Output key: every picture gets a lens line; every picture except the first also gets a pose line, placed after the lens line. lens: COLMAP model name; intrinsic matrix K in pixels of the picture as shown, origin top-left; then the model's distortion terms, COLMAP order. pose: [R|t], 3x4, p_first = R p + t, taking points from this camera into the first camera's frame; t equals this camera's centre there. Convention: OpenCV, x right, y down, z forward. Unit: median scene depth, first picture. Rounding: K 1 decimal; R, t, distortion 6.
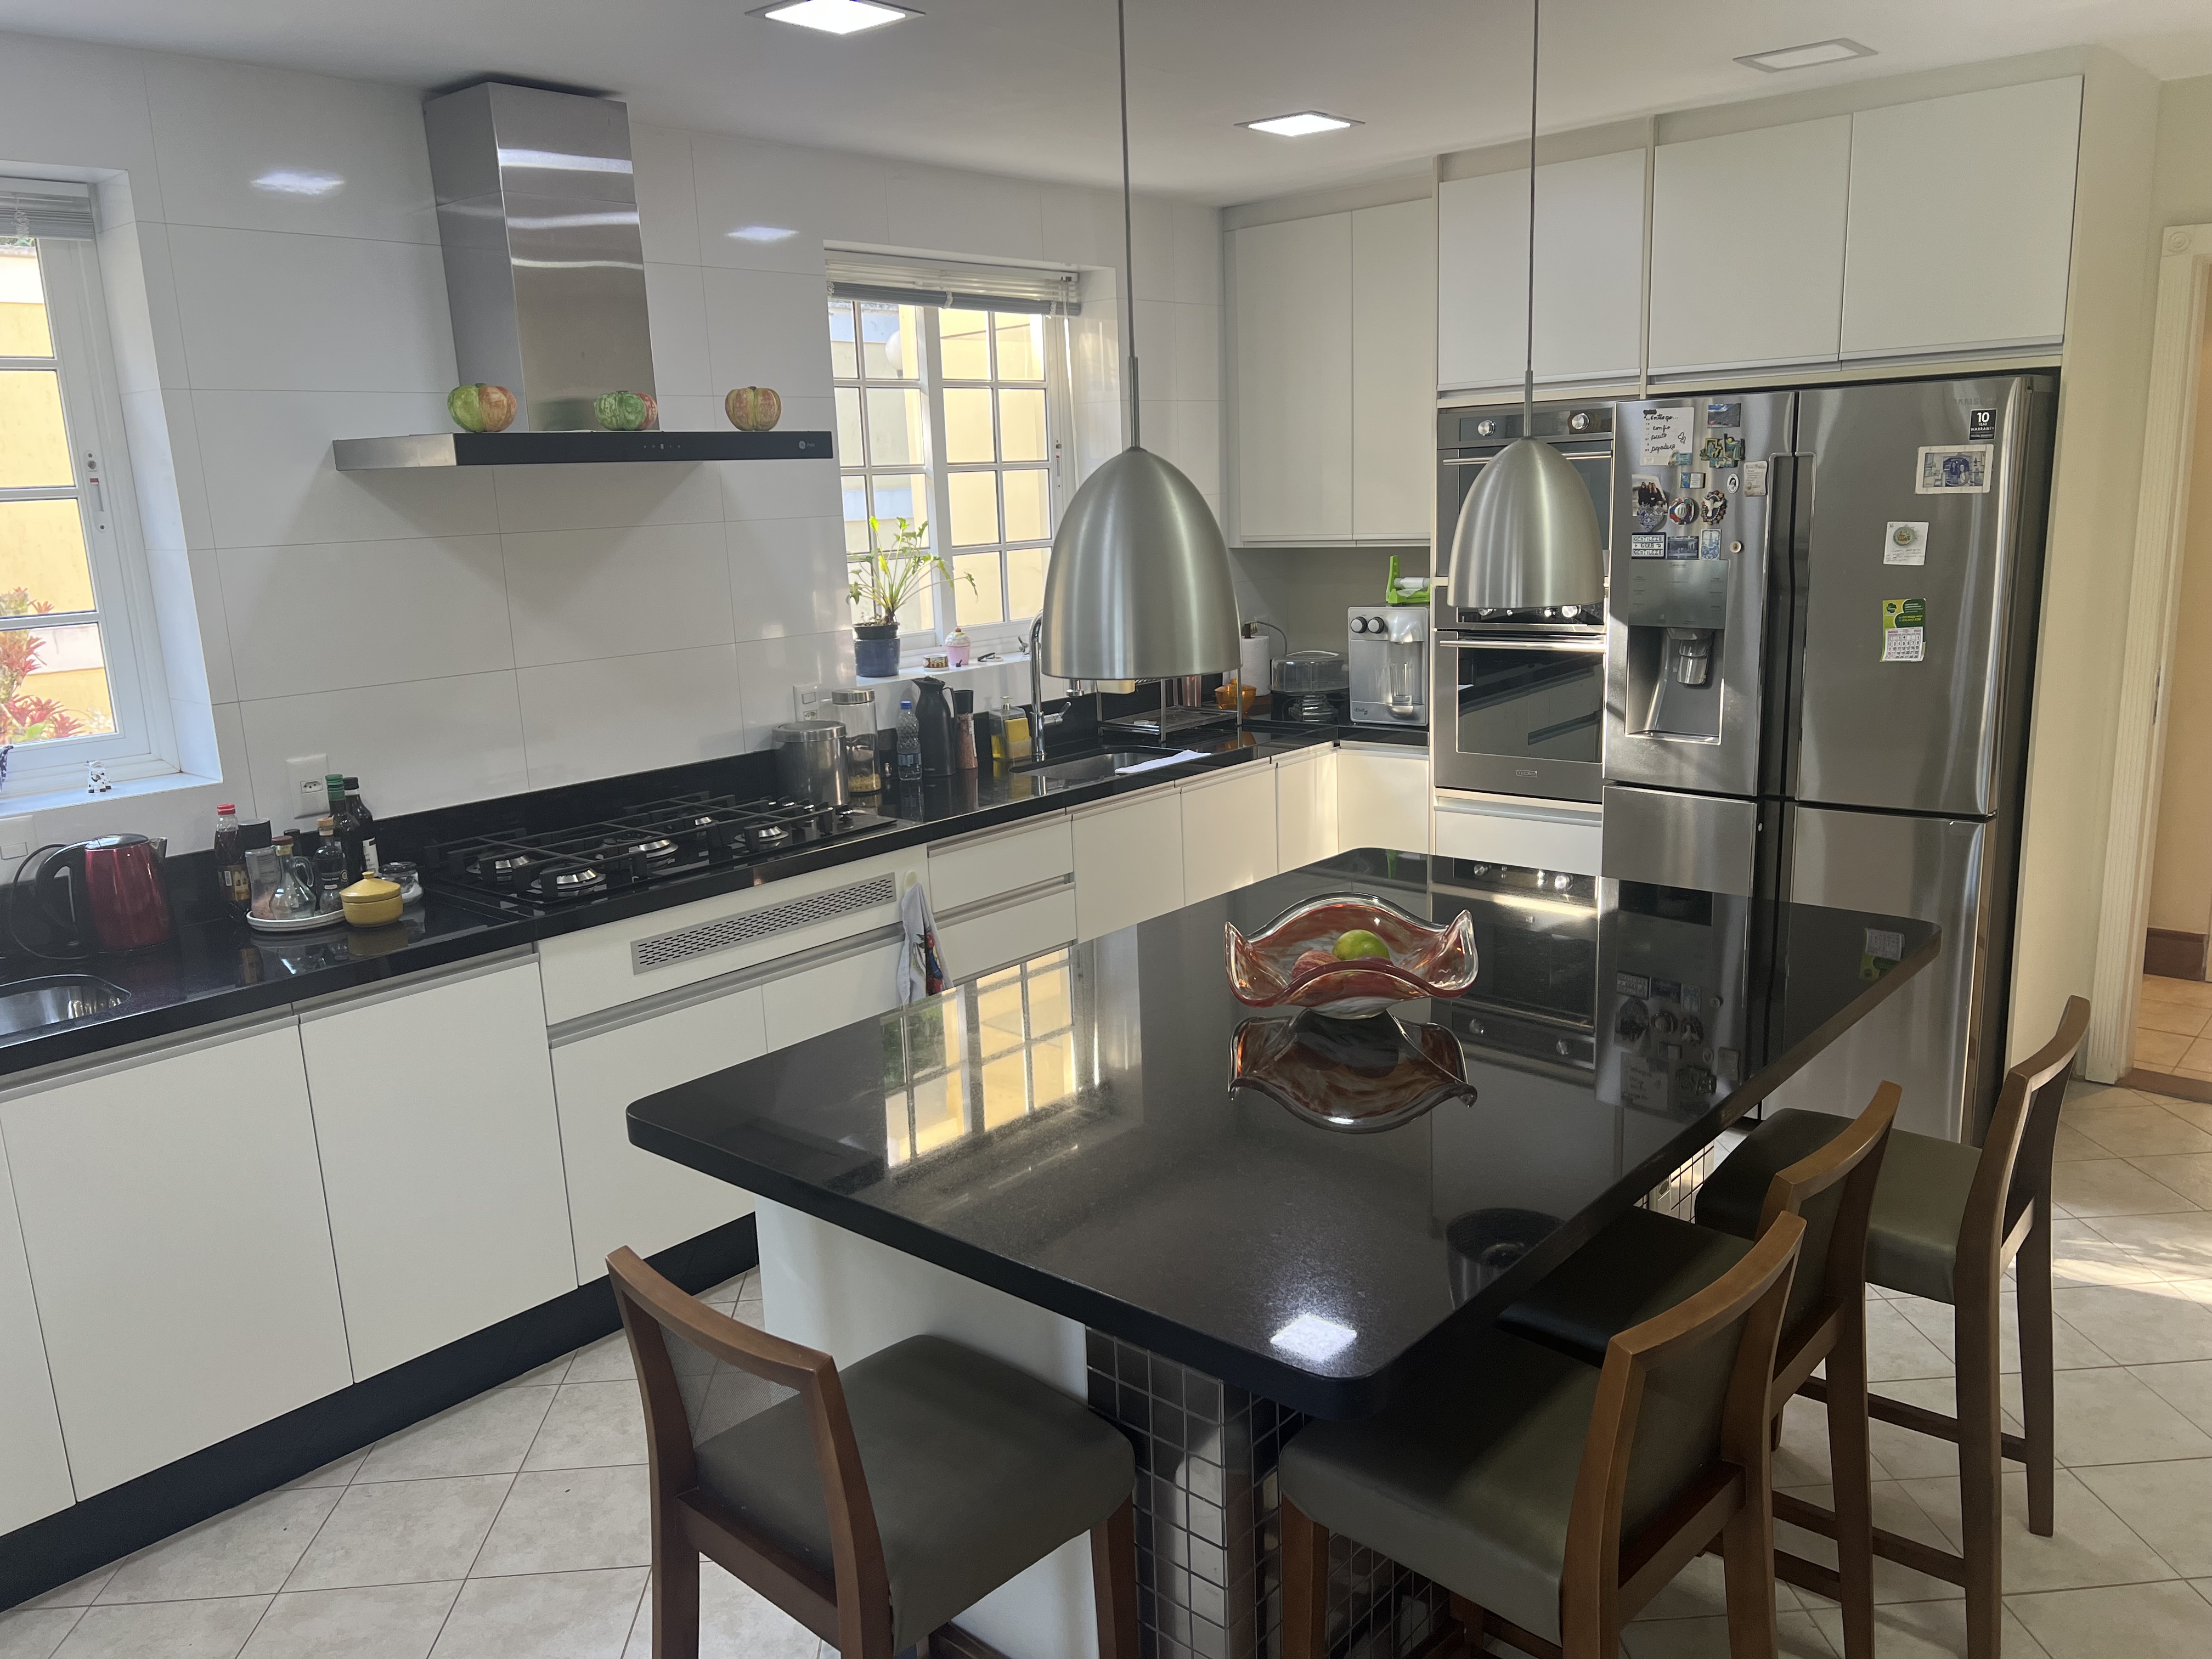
lens RADIAL K [[1659.7, 0, 1107.6], [0, 1659.7, 834.9], [0, 0, 1]] dist [-0.003914, -0.005488]
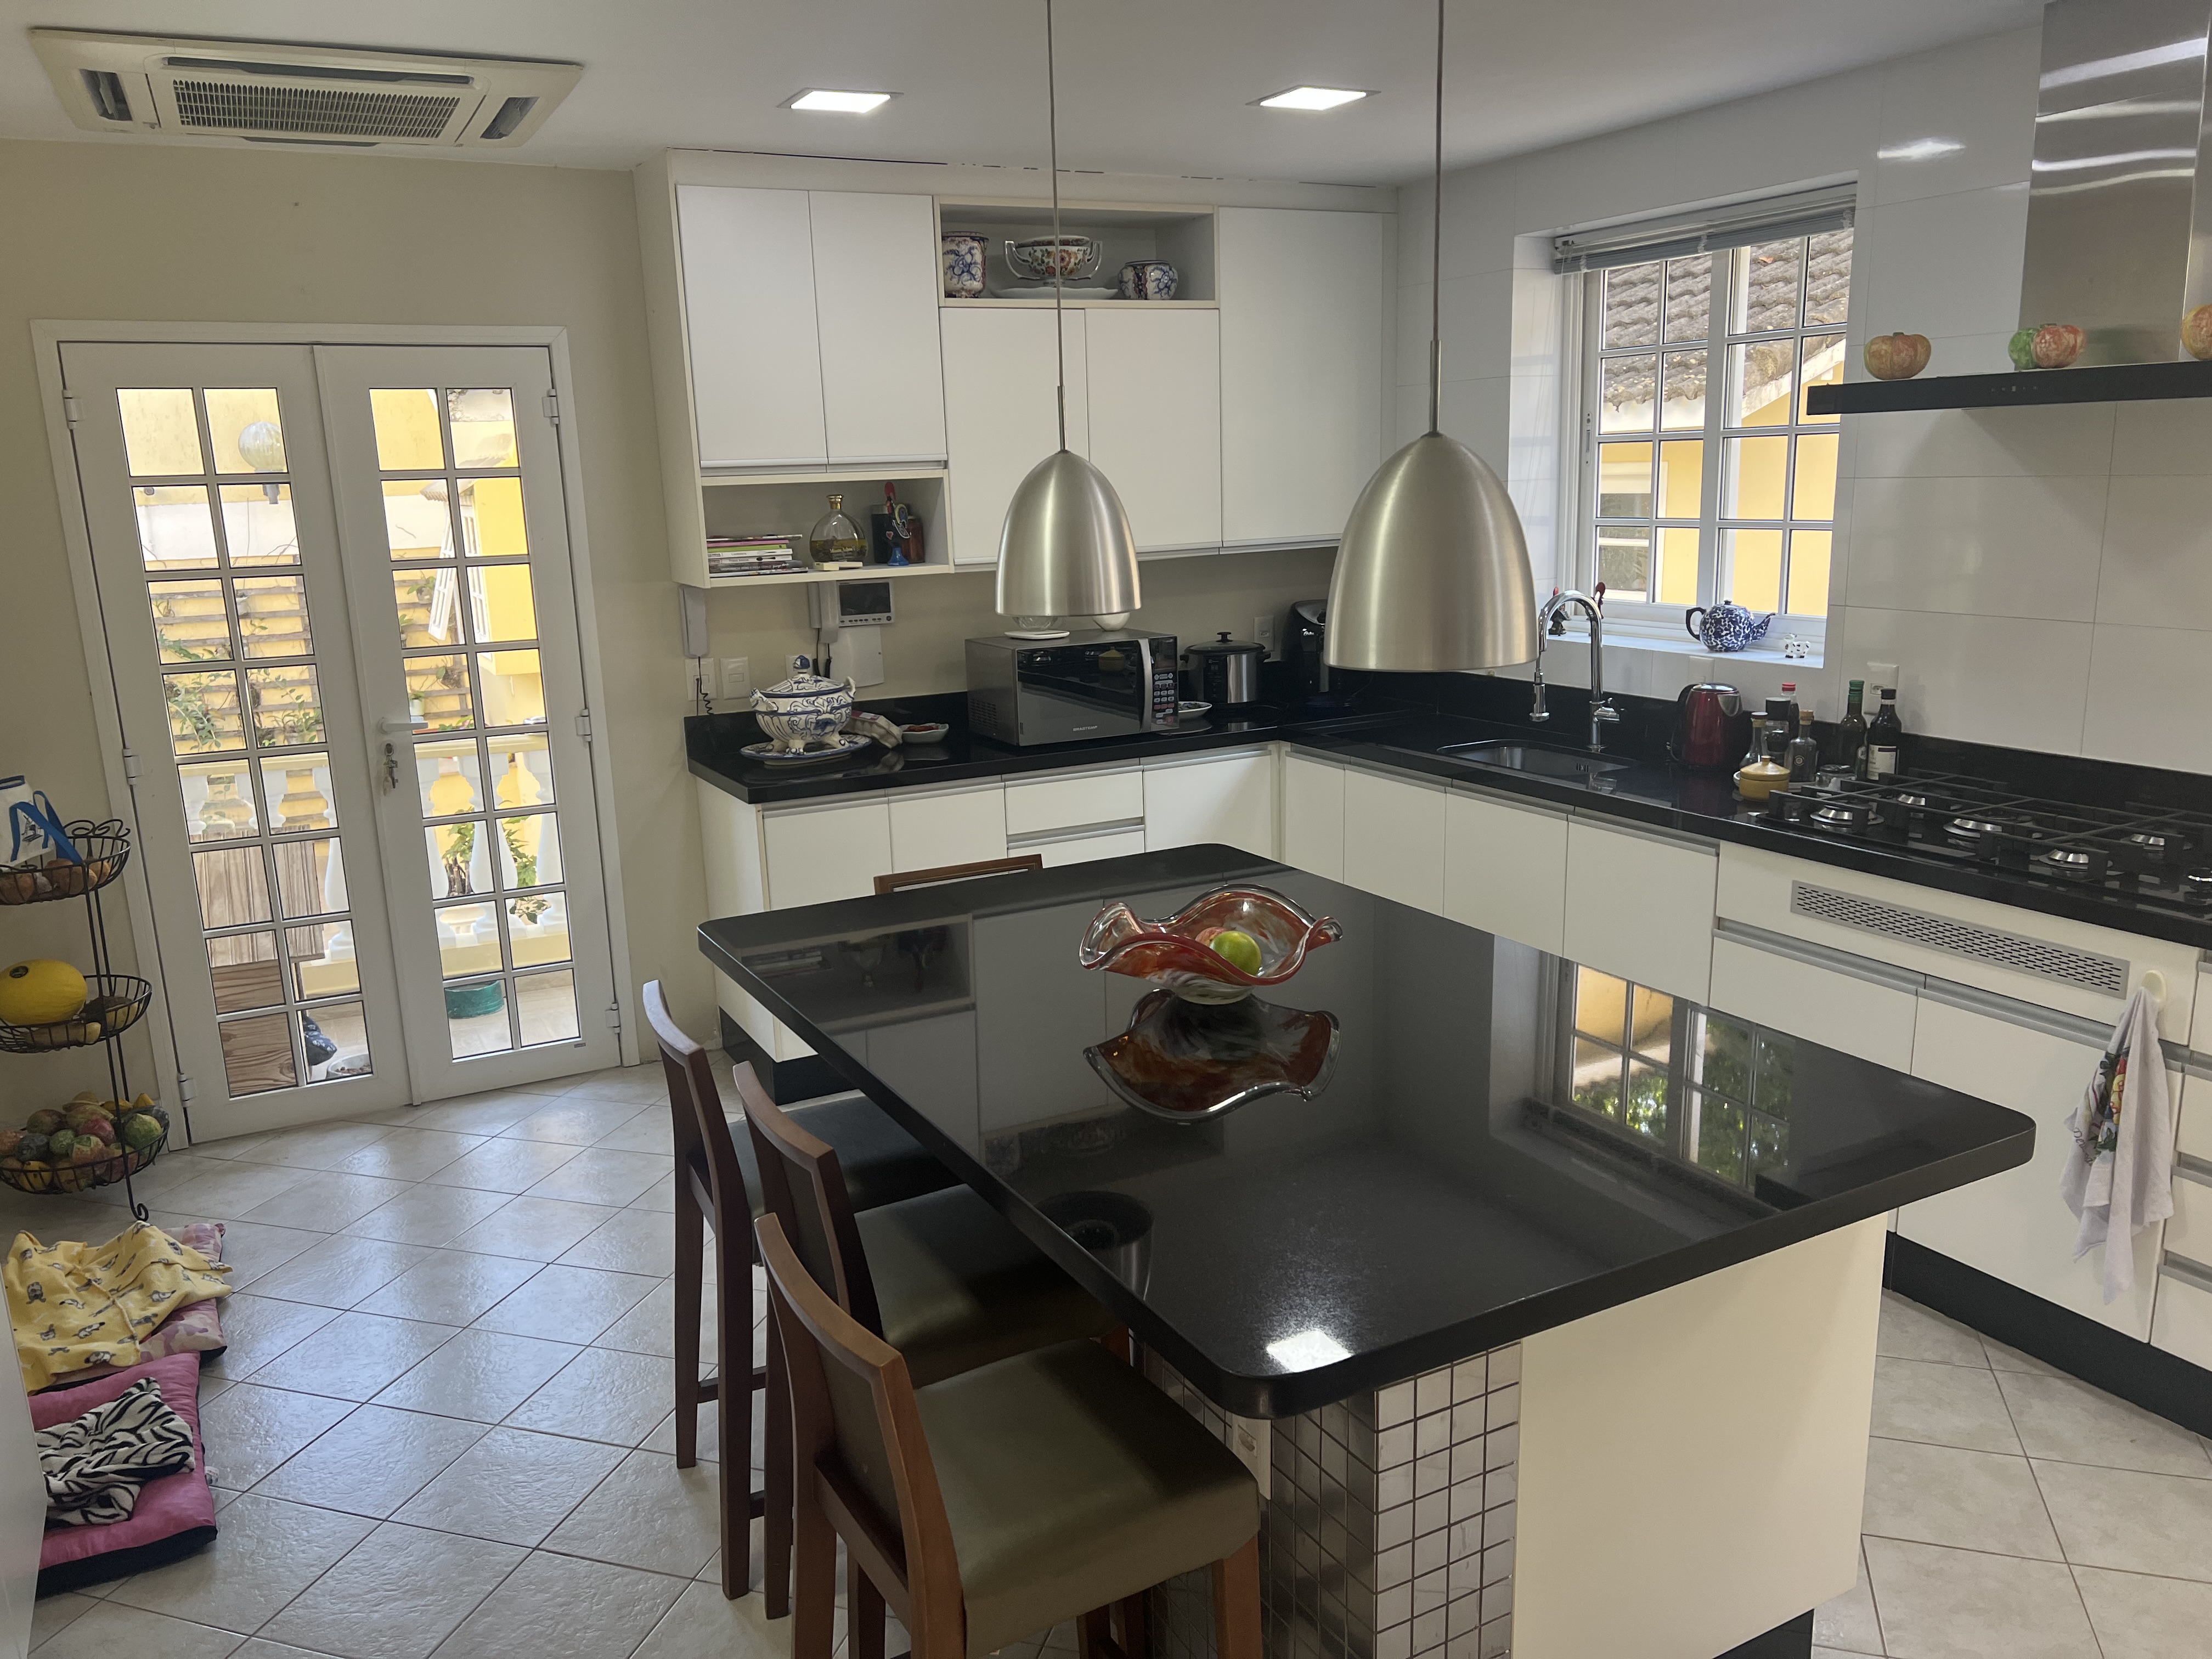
lens RADIAL K [[1659.7, 0, 1105.3], [0, 1659.7, 833.5], [0, 0, 1]] dist [-0.003914, -0.005488]
pose [[-0.359643, 0.244532, -0.900478, 0.782579], [-0.154066, 0.936242, 0.315777, -0.220727], [0.920283, 0.252300, -0.299039, 0.891808]]
